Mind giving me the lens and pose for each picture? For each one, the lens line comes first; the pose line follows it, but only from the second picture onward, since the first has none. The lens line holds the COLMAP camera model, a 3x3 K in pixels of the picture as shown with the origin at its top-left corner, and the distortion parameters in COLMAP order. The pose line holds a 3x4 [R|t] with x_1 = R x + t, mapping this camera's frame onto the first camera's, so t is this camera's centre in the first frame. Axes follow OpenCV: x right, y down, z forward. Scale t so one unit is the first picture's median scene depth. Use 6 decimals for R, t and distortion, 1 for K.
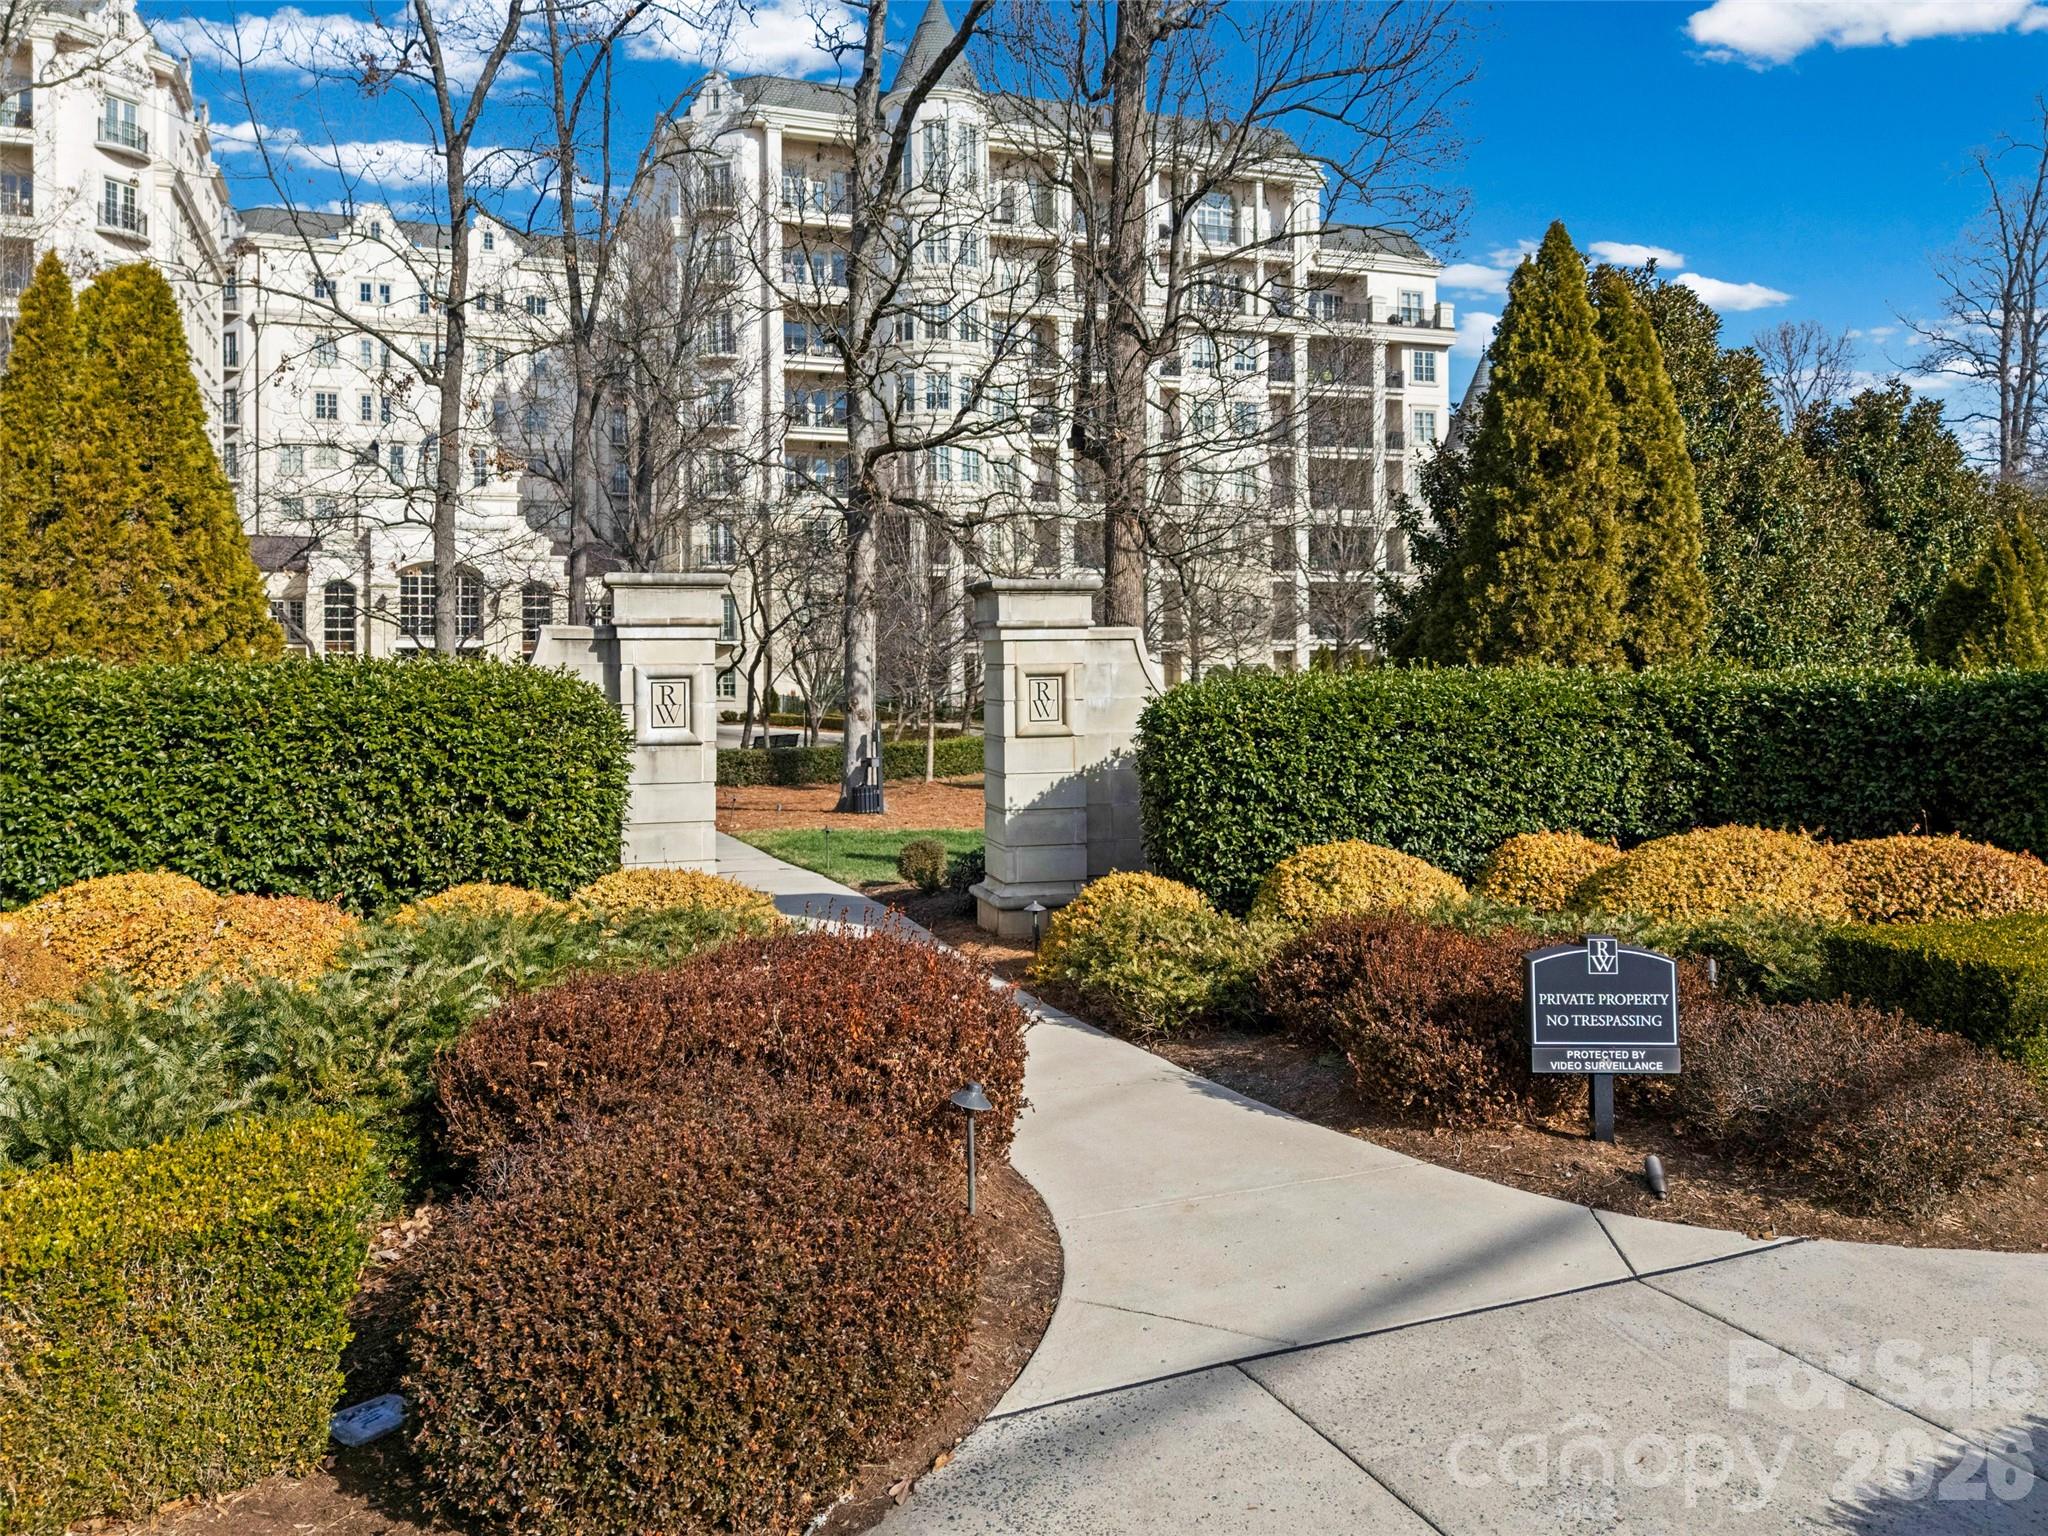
lens RADIAL K [[1569.6, 0, 1026.2], [0, 1569.6, 610.4], [0, 0, 1]] dist [0.070267, -0.084794]
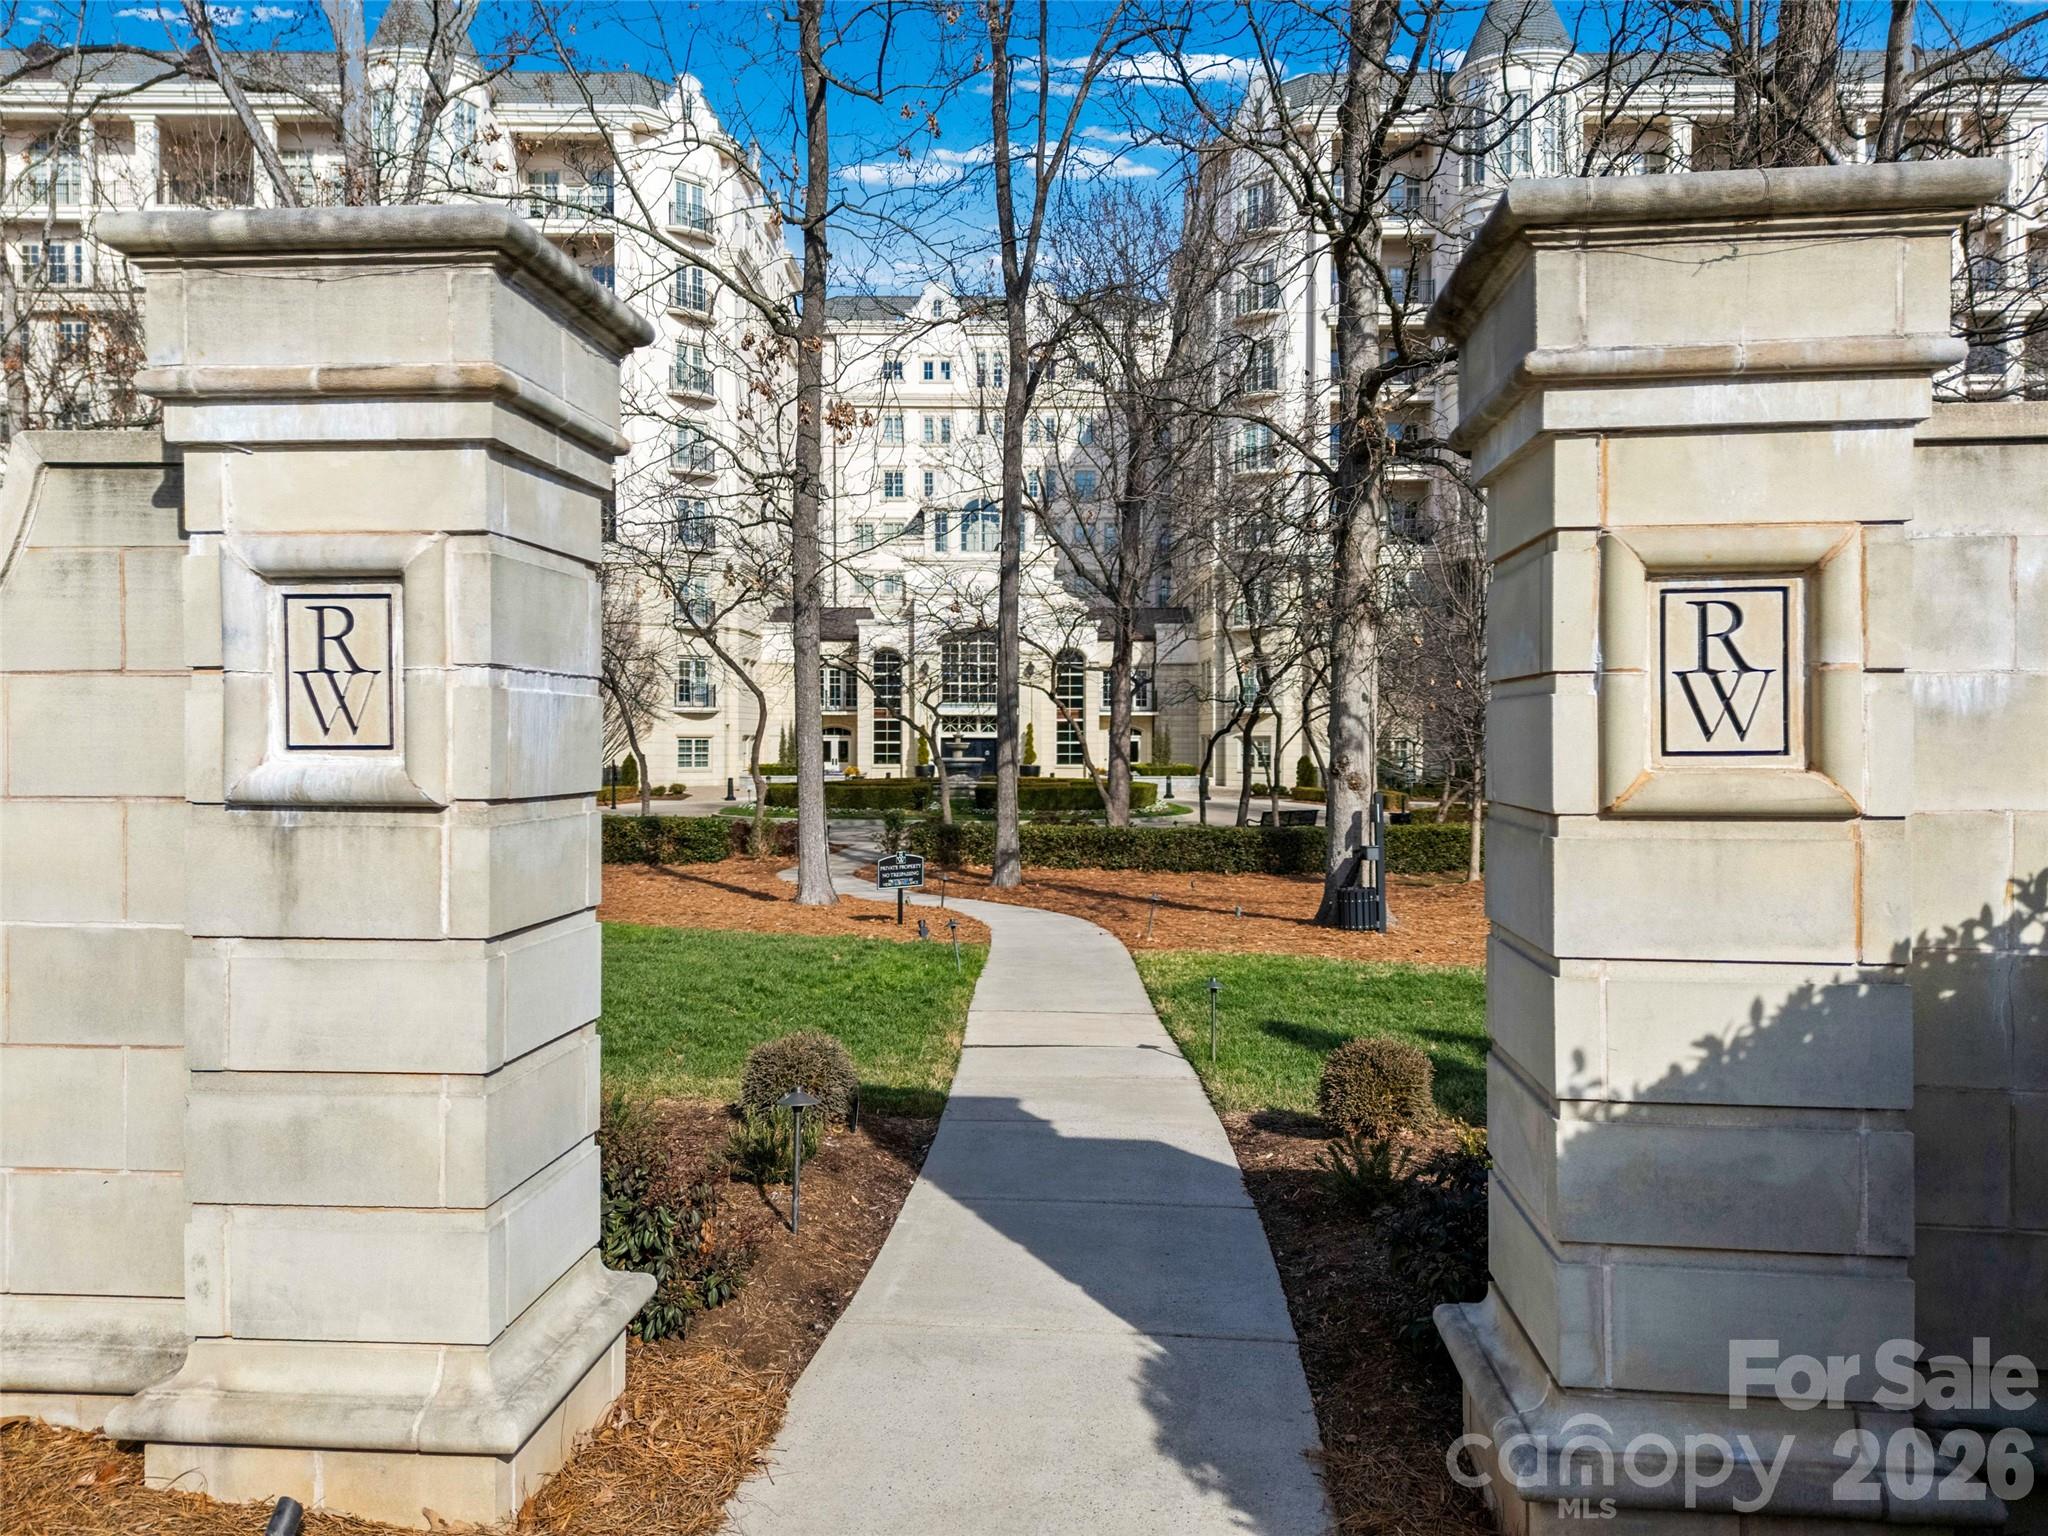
lens RADIAL K [[1515.3, 0, 1019.5], [0, 1515.3, 751.9], [0, 0, 1]] dist [0.096045, -0.082550]
pose [[0.931594, 0.011282, -0.363325, -0.002009], [0.002979, 0.999248, 0.038666, 0.028882], [0.363488, -0.037104, 0.930860, 0.350112]]
